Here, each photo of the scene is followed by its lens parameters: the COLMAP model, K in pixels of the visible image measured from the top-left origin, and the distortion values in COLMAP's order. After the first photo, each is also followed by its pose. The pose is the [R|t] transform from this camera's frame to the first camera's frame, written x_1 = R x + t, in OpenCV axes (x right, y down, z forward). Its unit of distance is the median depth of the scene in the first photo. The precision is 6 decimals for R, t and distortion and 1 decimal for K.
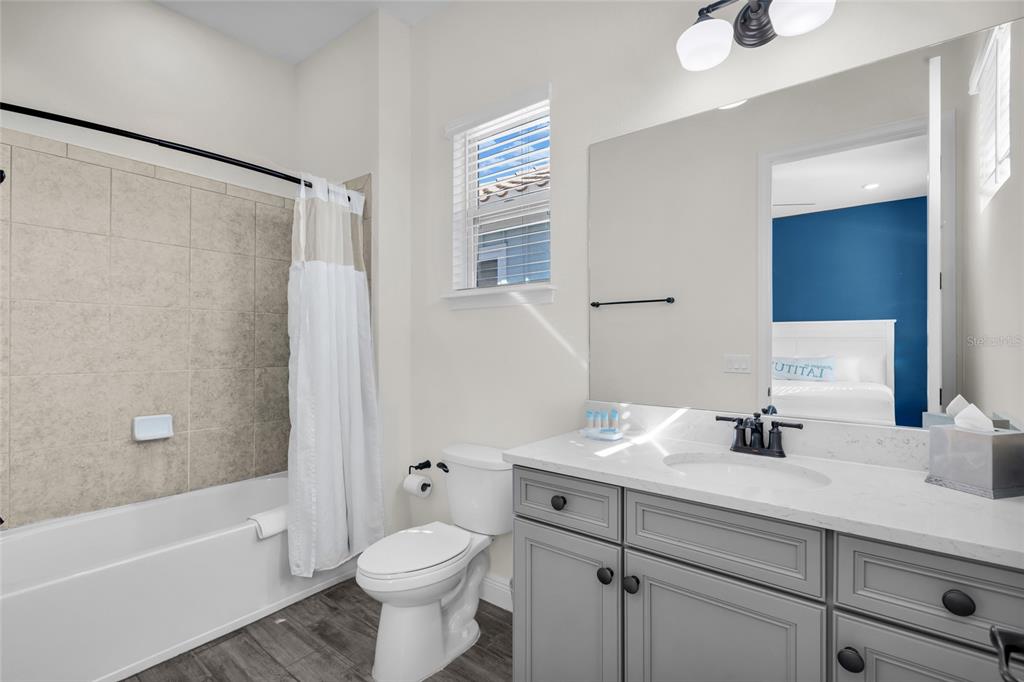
lens RADIAL K [[456.6, 0, 510.8], [0, 456.6, 346.4], [0, 0, 1]] dist [-0.009610, 0.000140]
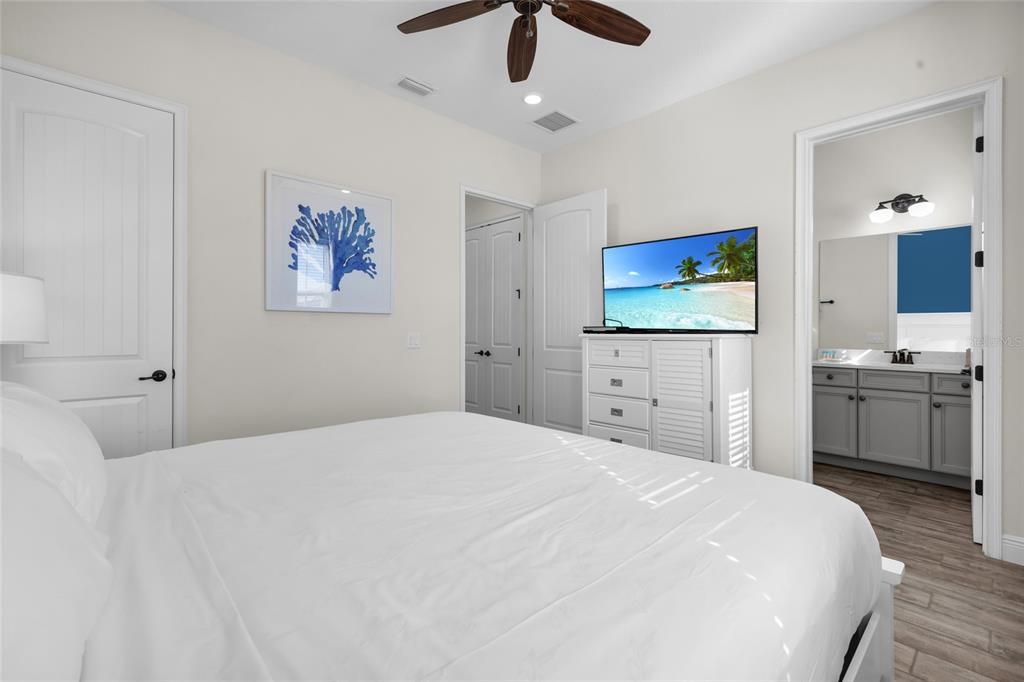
lens RADIAL K [[456.6, 0, 507.7], [0, 456.6, 336.1], [0, 0, 1]] dist [-0.009610, 0.000140]
pose [[0.989822, 0.004440, -0.142244, -1.479188], [-0.004651, 0.999989, -0.001147, 0.084550], [0.142237, 0.001797, 0.989831, -2.126324]]
